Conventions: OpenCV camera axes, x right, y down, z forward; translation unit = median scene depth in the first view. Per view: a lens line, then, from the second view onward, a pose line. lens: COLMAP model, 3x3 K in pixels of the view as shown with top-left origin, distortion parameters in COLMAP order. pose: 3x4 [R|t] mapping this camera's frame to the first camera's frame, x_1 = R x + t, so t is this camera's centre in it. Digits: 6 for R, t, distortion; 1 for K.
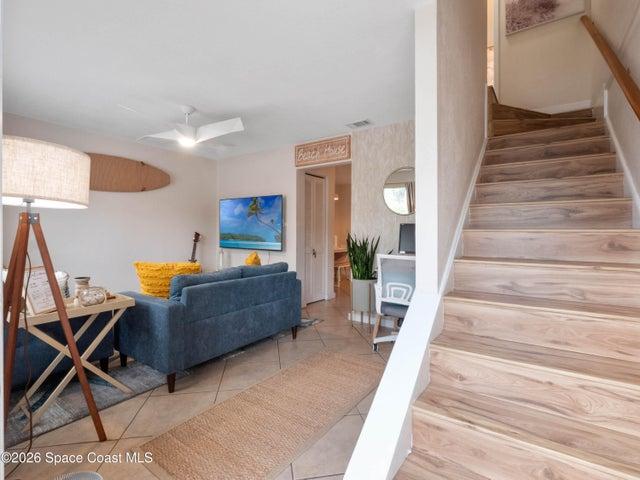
lens RADIAL K [[314.8, 0, 325.9], [0, 314.8, 237.3], [0, 0, 1]] dist [-0.011121, -0.001530]
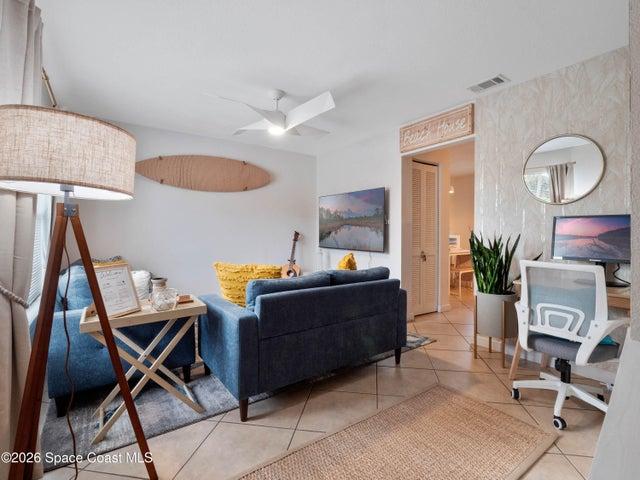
lens RADIAL K [[314.8, 0, 319.0], [0, 314.8, 235.5], [0, 0, 1]] dist [-0.011121, -0.001530]
pose [[0.936814, 0.000134, -0.349828, -0.008825], [-0.002744, 0.999972, -0.006967, 0.005000], [0.349818, 0.007487, 0.936788, 0.192982]]
